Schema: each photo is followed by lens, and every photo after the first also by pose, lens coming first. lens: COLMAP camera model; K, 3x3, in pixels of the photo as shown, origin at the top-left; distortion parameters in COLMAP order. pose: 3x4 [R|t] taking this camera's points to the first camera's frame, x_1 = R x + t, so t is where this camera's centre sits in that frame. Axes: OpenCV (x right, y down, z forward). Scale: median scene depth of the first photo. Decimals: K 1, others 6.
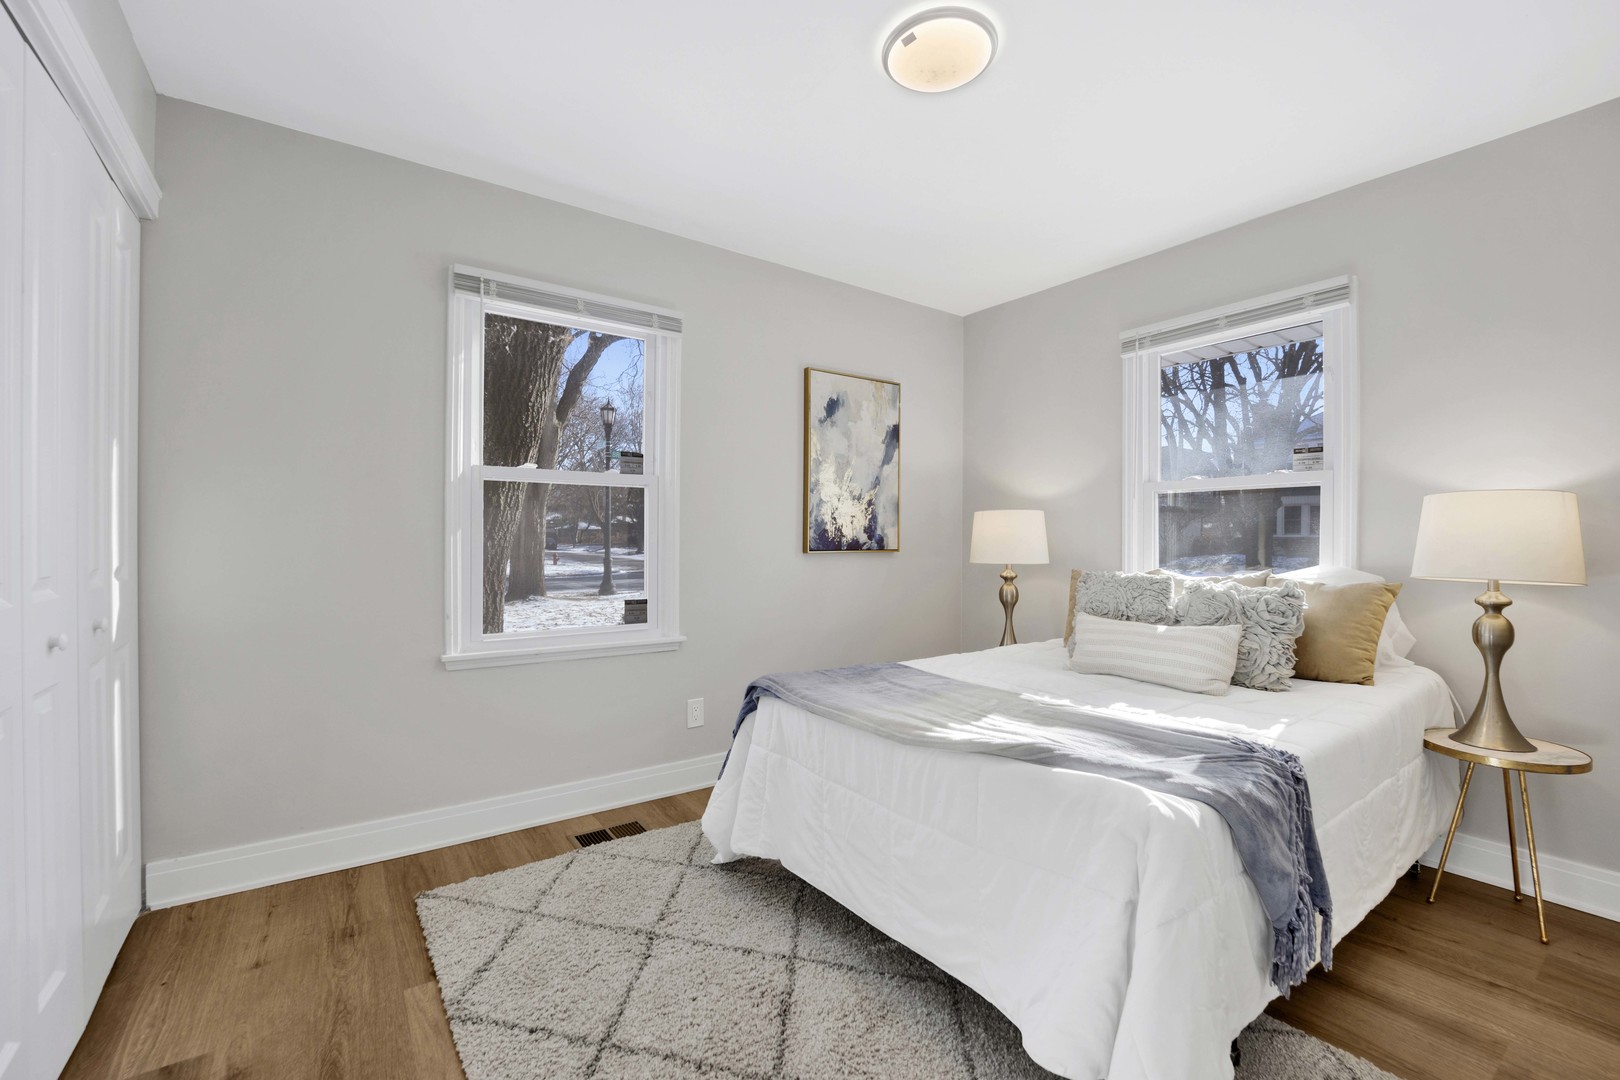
lens RADIAL K [[686.7, 0, 804.3], [0, 686.7, 537.7], [0, 0, 1]] dist [-0.021895, 0.000217]
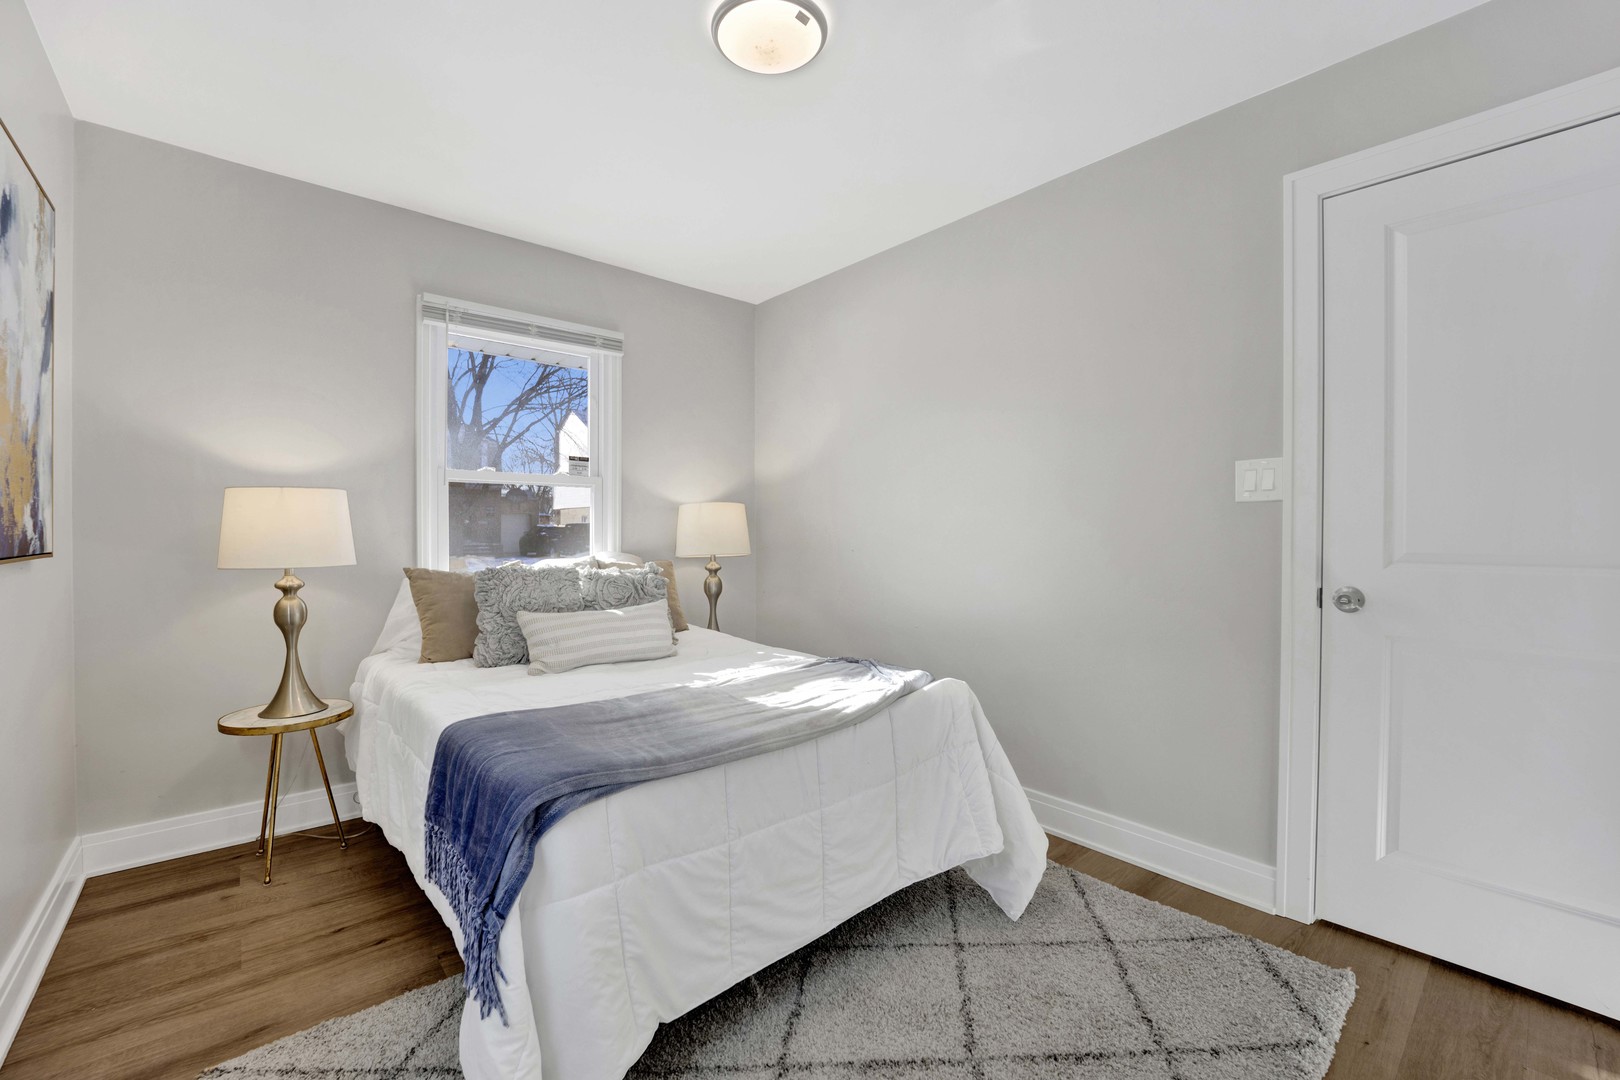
lens RADIAL K [[686.7, 0, 804.3], [0, 686.7, 537.7], [0, 0, 1]] dist [-0.021895, 0.000217]
pose [[-0.120796, -0.011664, 0.992609, -0.606394], [-0.004251, 0.999928, 0.011232, -0.000878], [-0.992668, -0.002862, -0.120837, 0.822570]]
